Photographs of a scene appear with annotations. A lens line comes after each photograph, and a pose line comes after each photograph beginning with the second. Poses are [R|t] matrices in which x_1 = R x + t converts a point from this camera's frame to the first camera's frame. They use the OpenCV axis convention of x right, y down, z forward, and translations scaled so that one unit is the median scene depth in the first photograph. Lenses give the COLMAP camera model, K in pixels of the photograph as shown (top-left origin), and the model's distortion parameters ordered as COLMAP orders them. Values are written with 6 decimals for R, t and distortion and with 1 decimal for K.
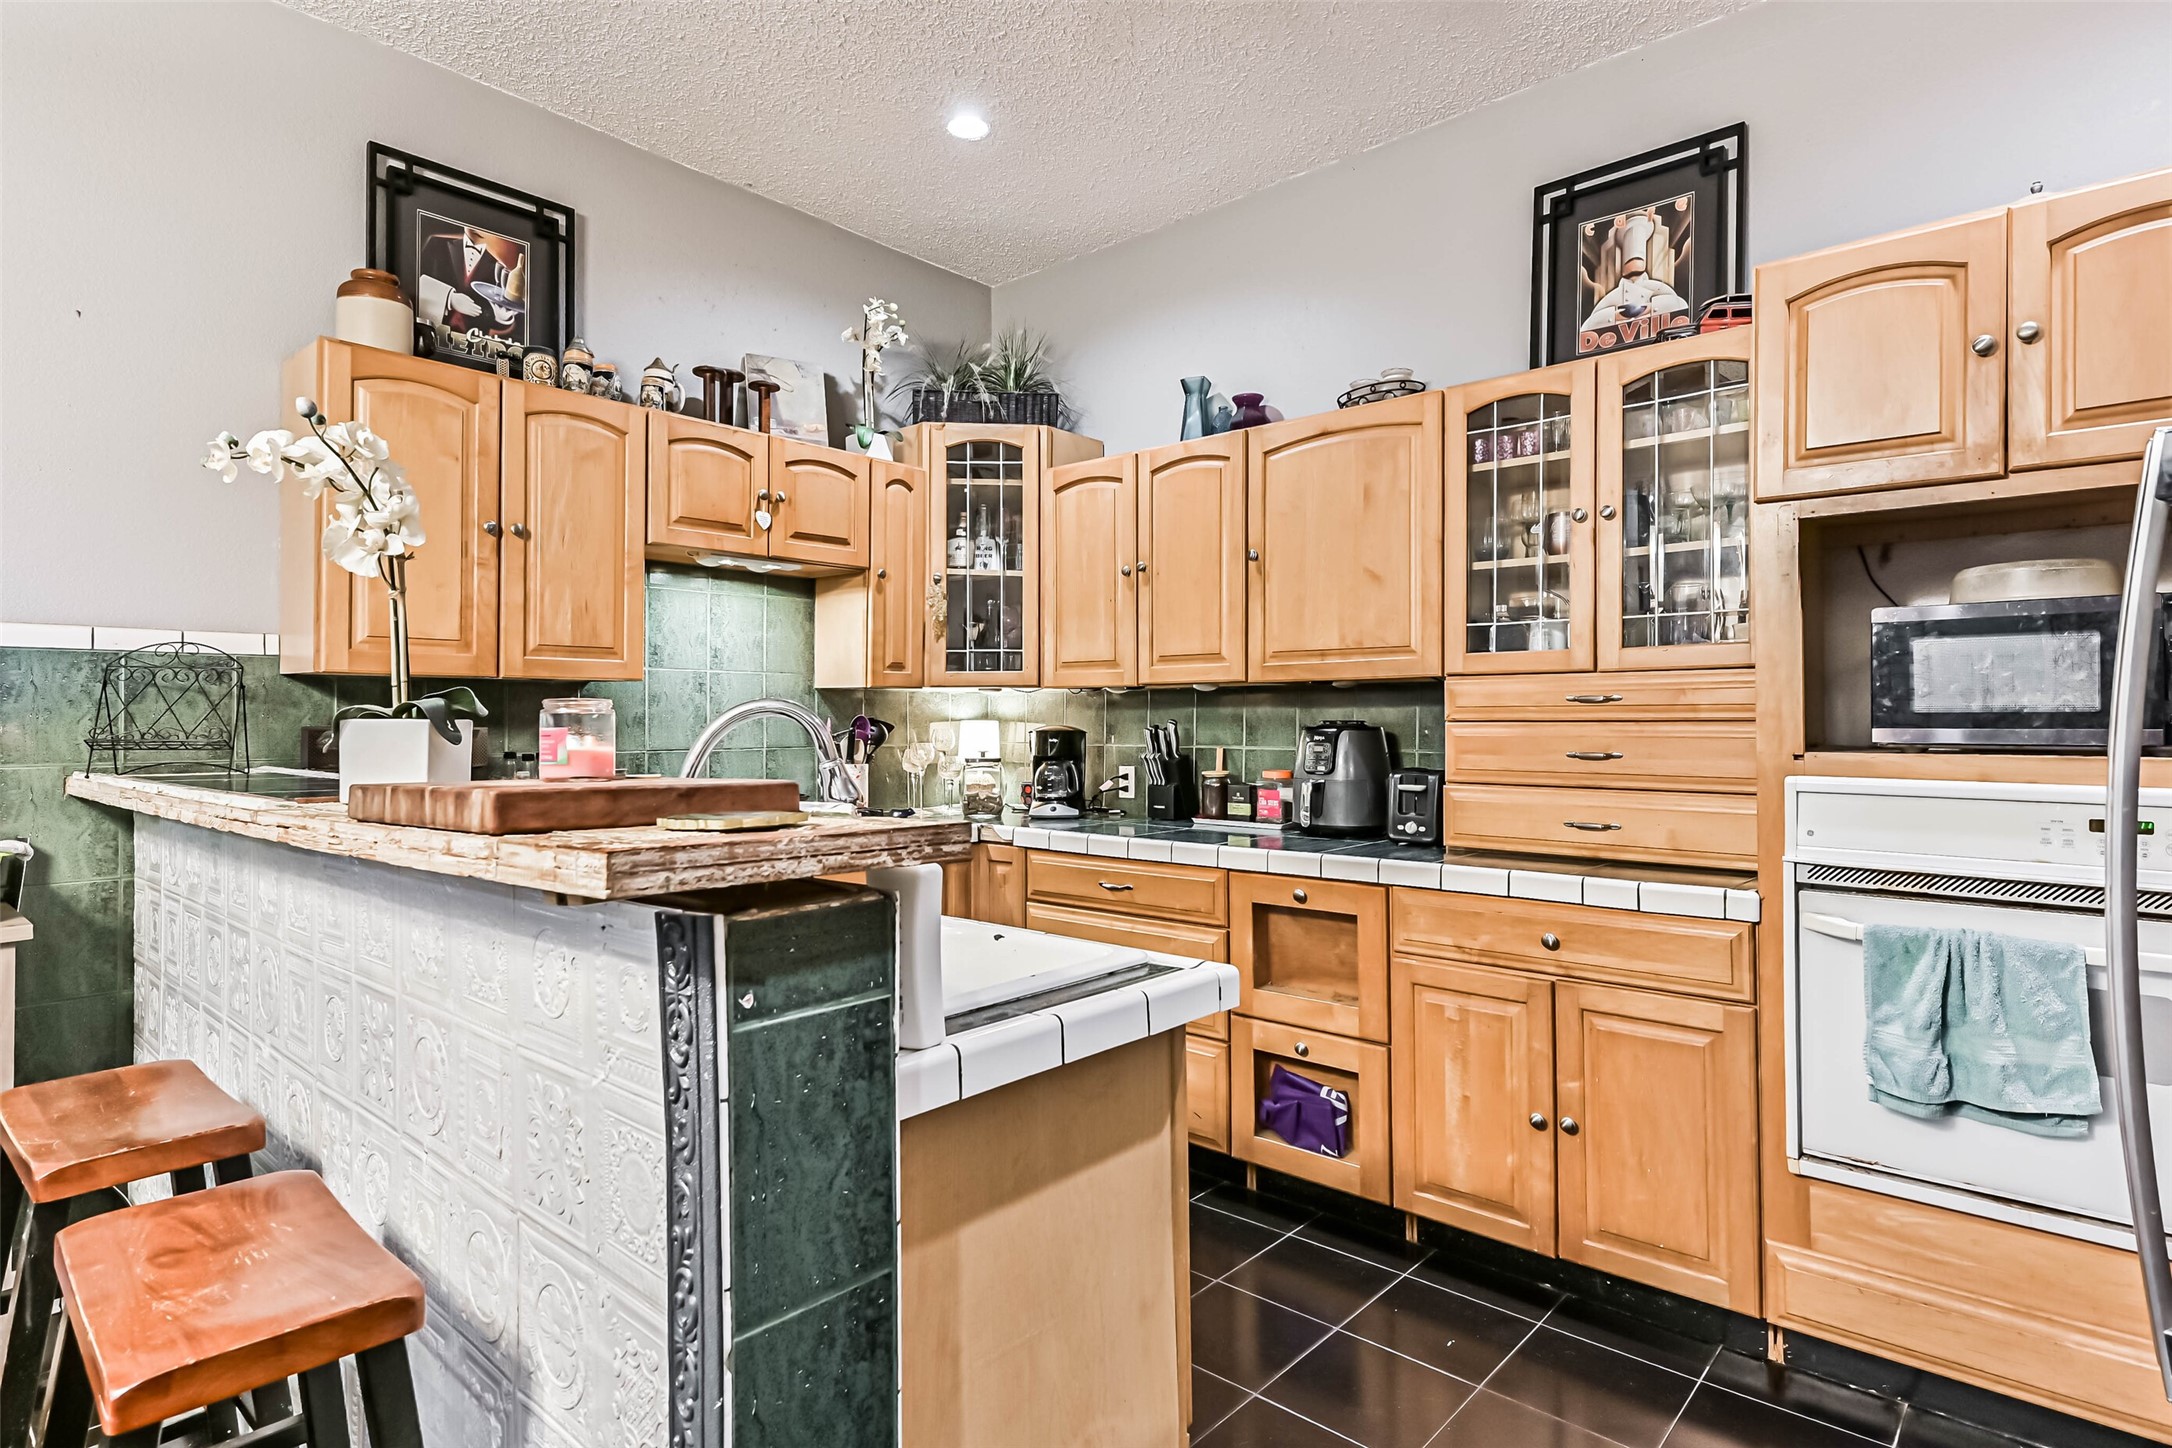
lens RADIAL K [[1138.0, 0, 1106.9], [0, 1138.0, 714.0], [0, 0, 1]] dist [0.014161, -0.000644]
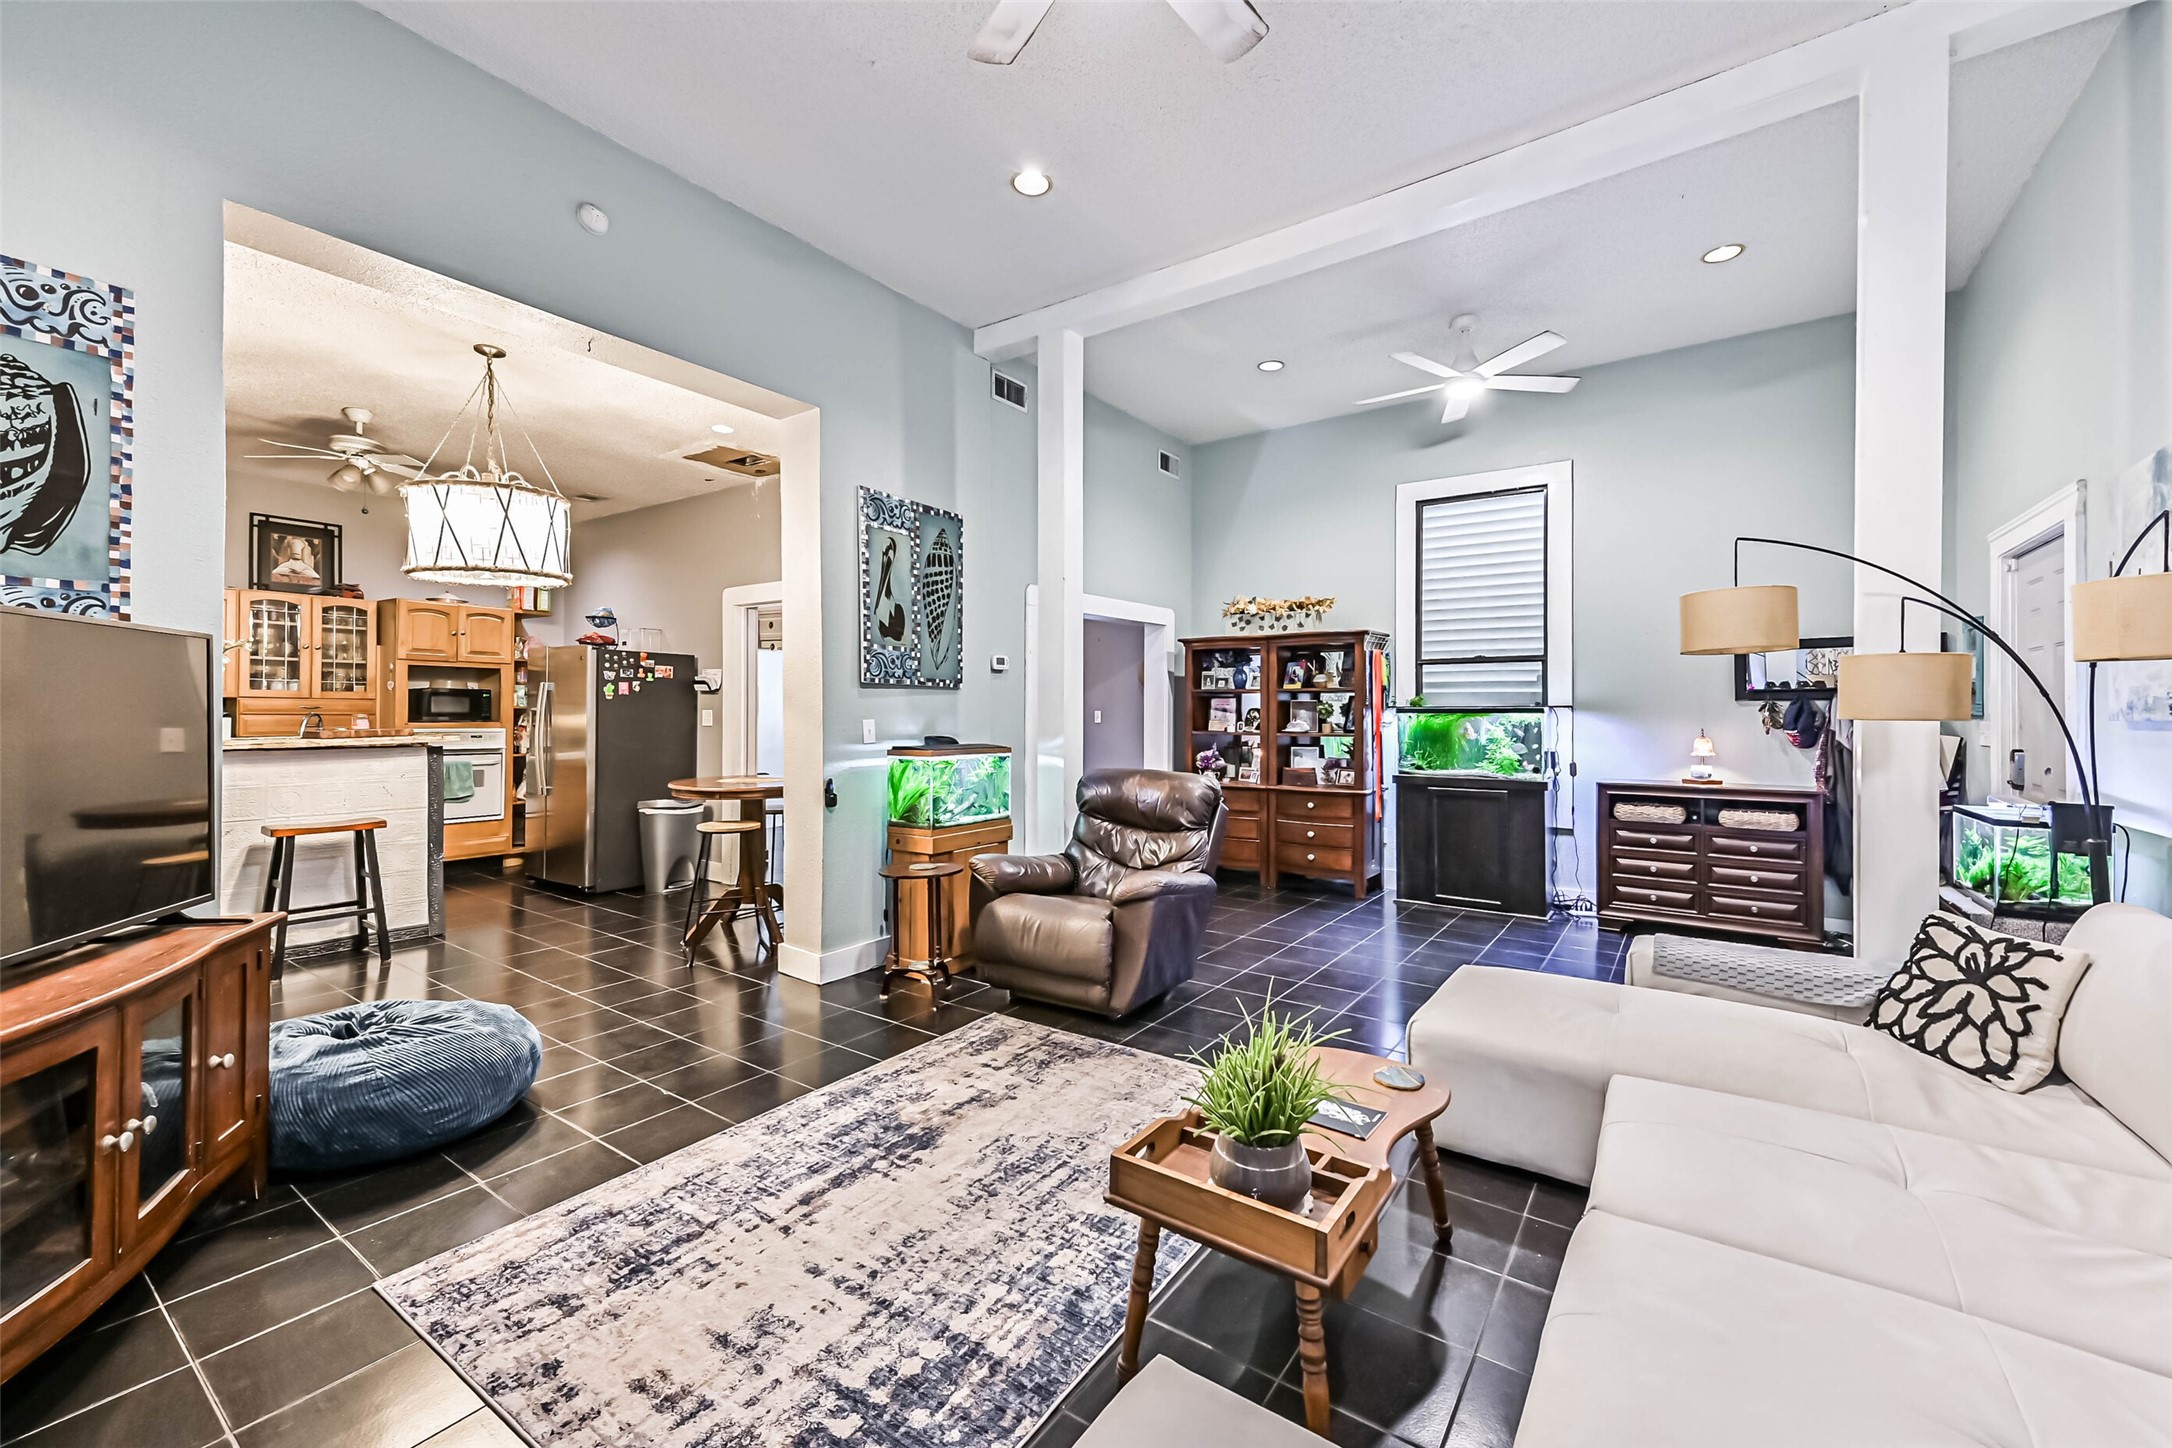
lens RADIAL K [[853.8, 0, 1094.3], [0, 853.8, 705.8], [0, 0, 1]] dist [0.013465, -0.001815]
pose [[-0.122854, 0.004600, 0.992414, -1.851283], [-0.017413, 0.999825, -0.006790, -0.032833], [-0.992272, -0.018115, -0.122753, -0.703262]]
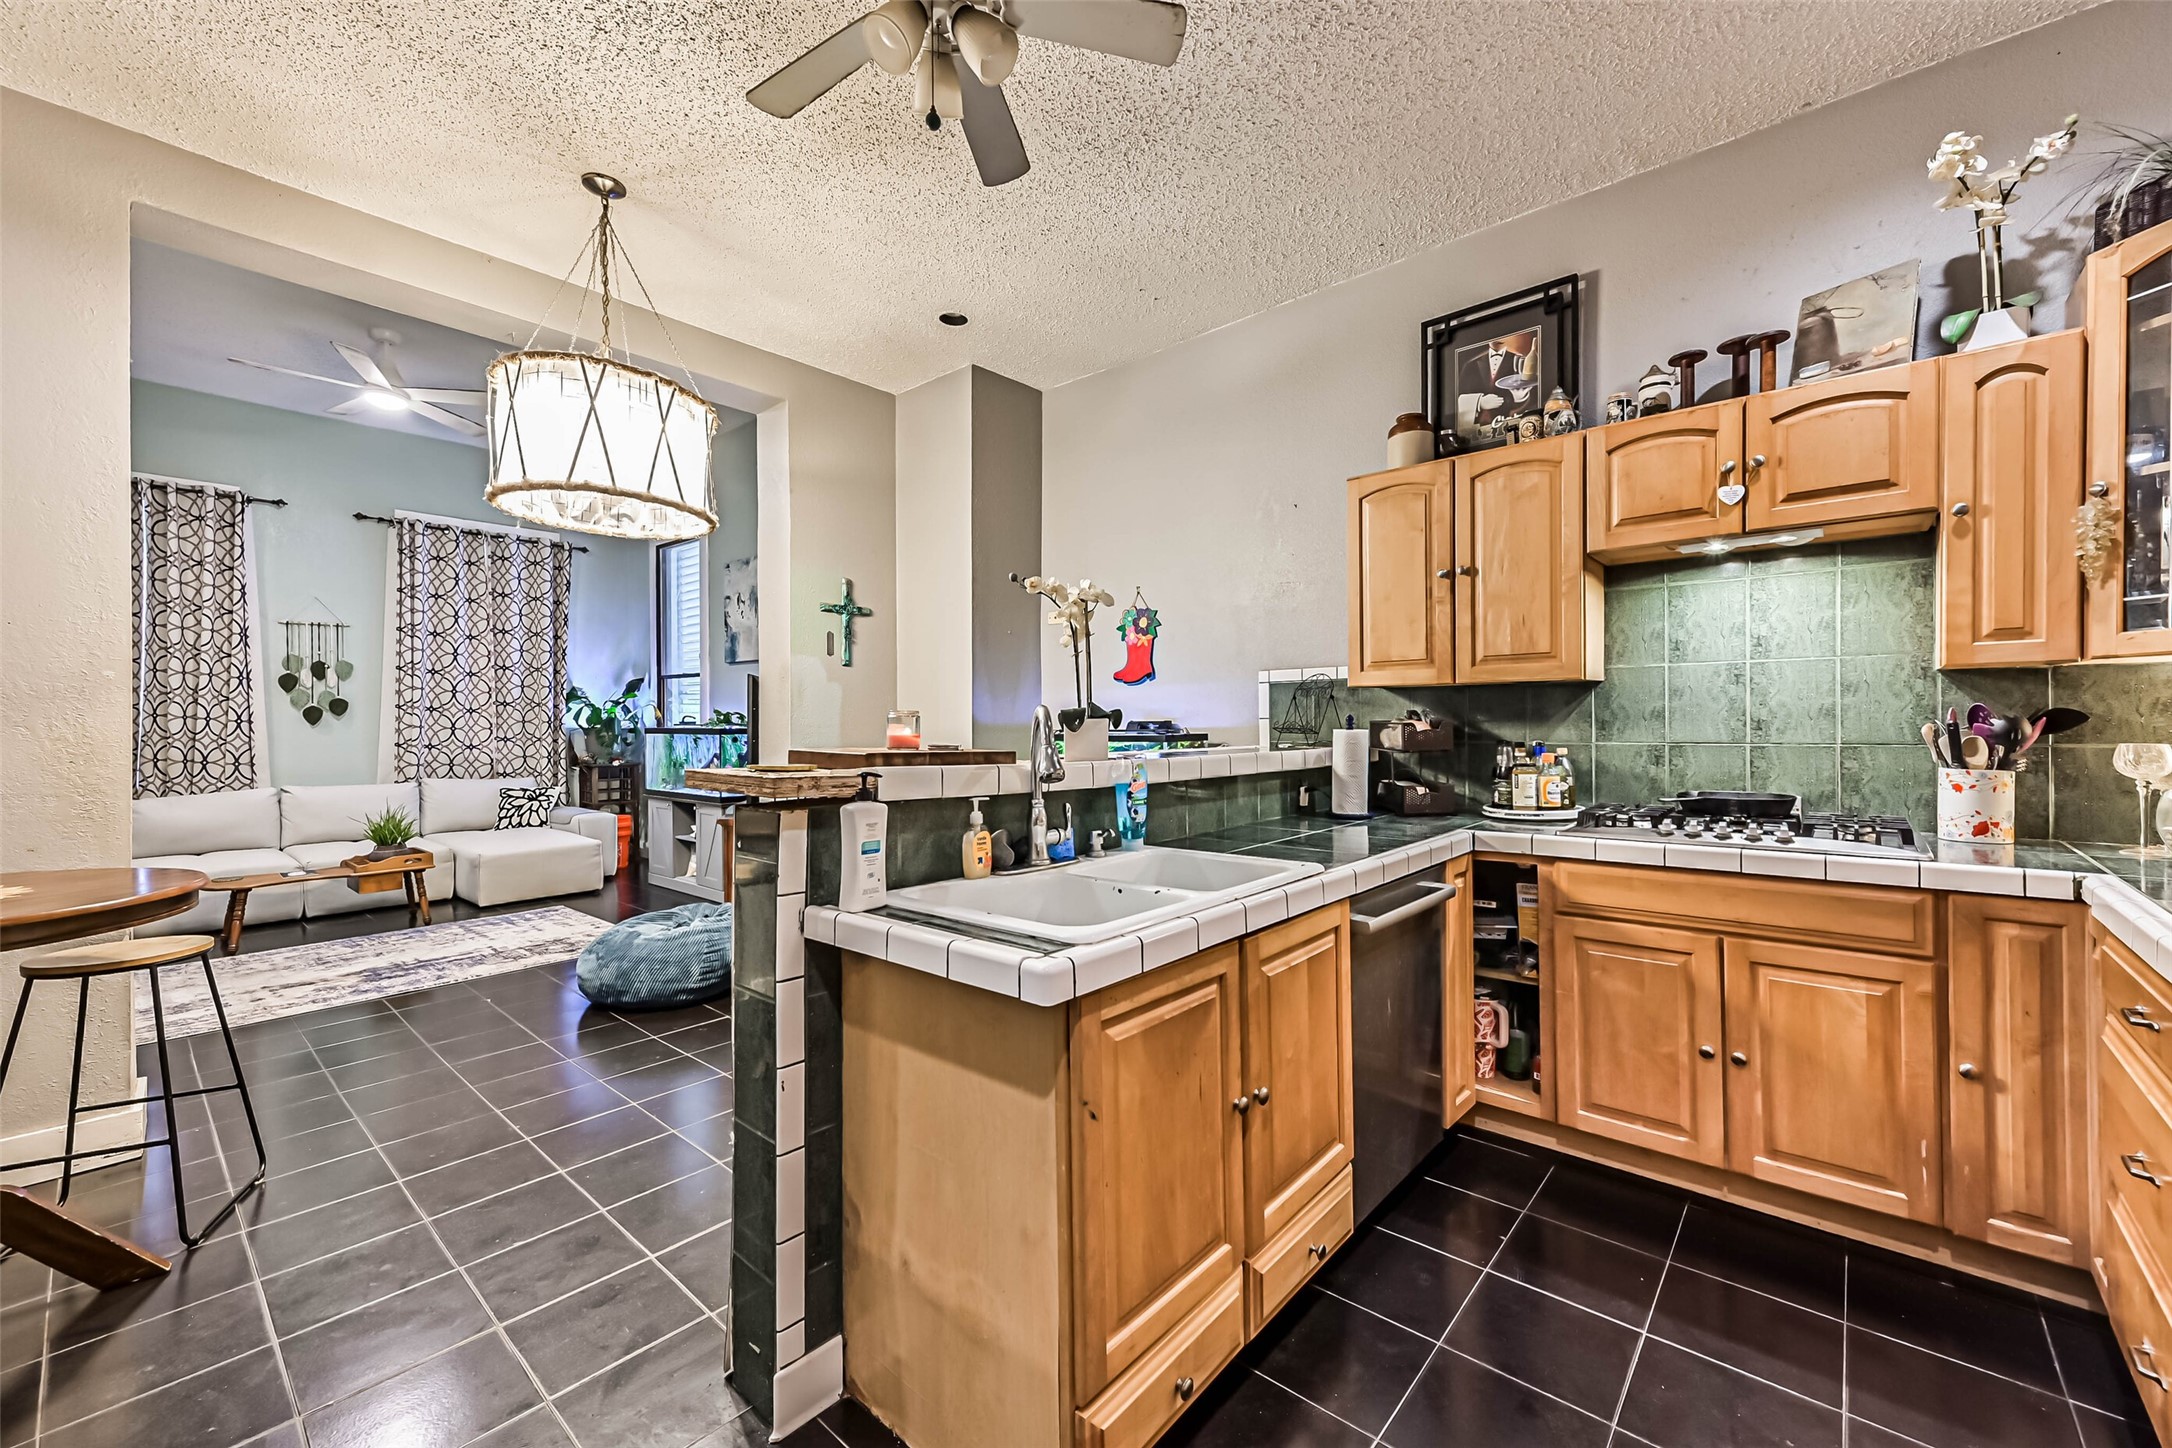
lens RADIAL K [[853.8, 0, 1089.7], [0, 853.8, 731.8], [0, 0, 1]] dist [0.013465, -0.001815]
pose [[-0.002590, 0.012936, -0.999913, 0.428738], [0.015037, 0.999804, 0.012896, 0.004191], [0.999884, -0.015002, -0.002784, 0.523966]]
